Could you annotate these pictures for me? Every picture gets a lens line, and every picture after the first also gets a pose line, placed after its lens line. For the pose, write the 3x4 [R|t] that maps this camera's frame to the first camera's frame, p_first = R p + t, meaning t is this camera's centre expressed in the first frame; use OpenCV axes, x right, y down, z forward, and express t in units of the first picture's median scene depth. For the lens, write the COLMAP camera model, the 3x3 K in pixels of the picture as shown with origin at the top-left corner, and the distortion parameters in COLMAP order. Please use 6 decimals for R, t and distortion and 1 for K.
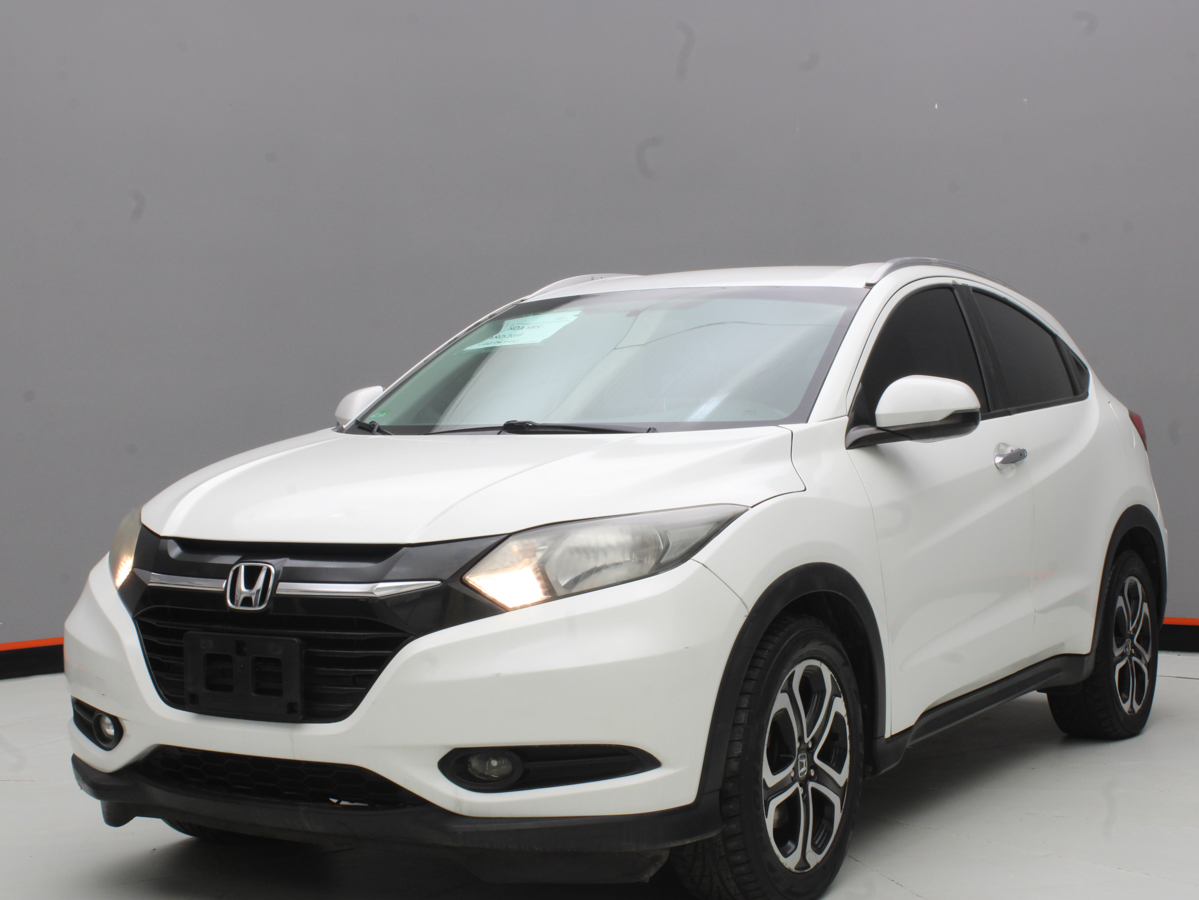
lens RADIAL K [[1959.3, 0, 598.8], [0, 1959.3, 453.5], [0, 0, 1]] dist [-0.059188, 0.000000]
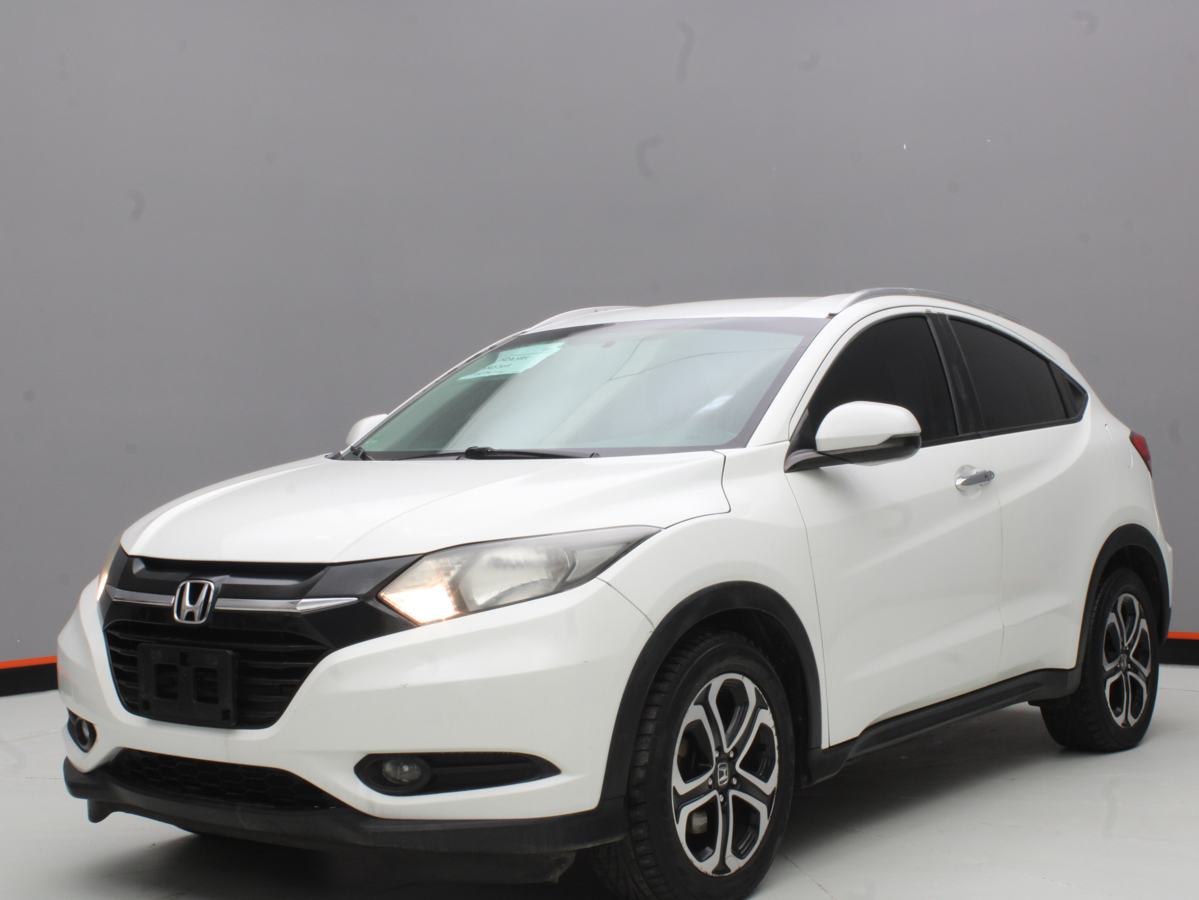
lens RADIAL K [[1851.1, 0, 592.4], [0, 1851.1, 452.2], [0, 0, 1]] dist [-0.047455, 0.000000]
pose [[0.995372, -0.004344, -0.095996, 0.133906], [0.003279, 0.999931, -0.011248, -0.002573], [0.096038, 0.010881, 0.995318, 0.003170]]
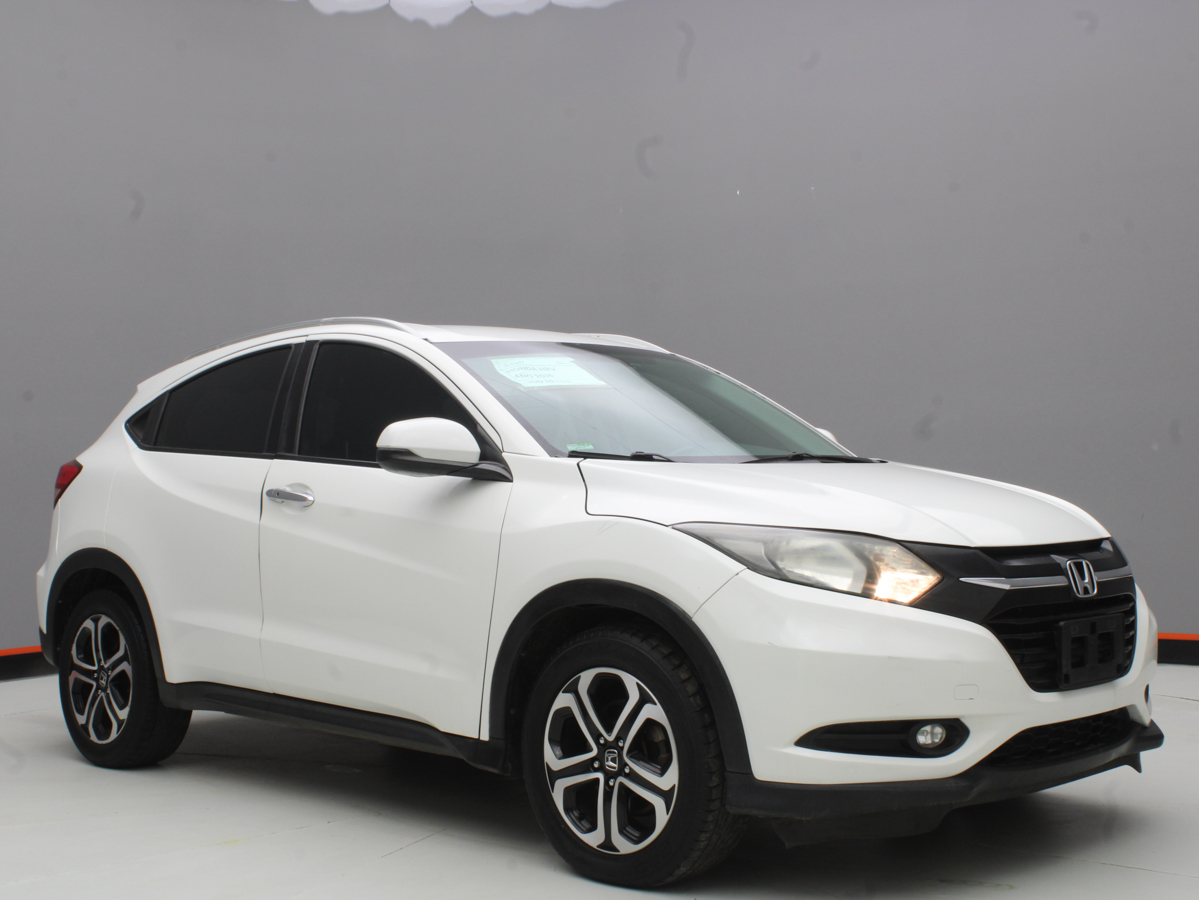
lens RADIAL K [[1618.6, 0, 608.4], [0, 1618.6, 451.6], [0, 0, 1]] dist [-0.065328, 0.000000]
pose [[0.241440, 0.018795, 0.970234, -1.184117], [0.023829, 0.999396, -0.025290, 0.006406], [-0.970123, 0.029225, 0.240846, 0.999261]]
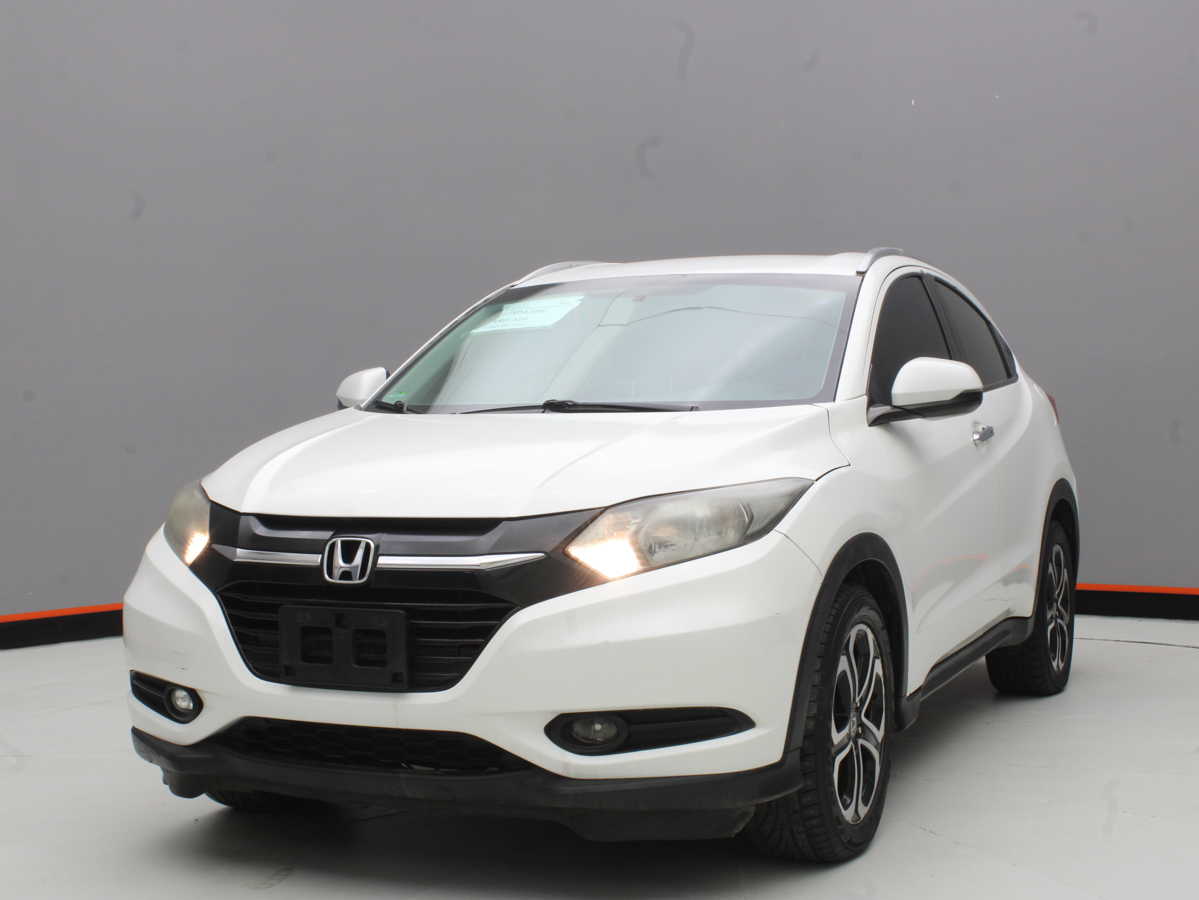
lens RADIAL K [[1851.1, 0, 592.0], [0, 1851.1, 448.7], [0, 0, 1]] dist [-0.047455, 0.000000]
pose [[0.993469, -0.003556, 0.114045, -0.154980], [0.002734, 0.999969, 0.007367, 0.002290], [-0.114068, -0.007007, 0.993448, 0.019722]]
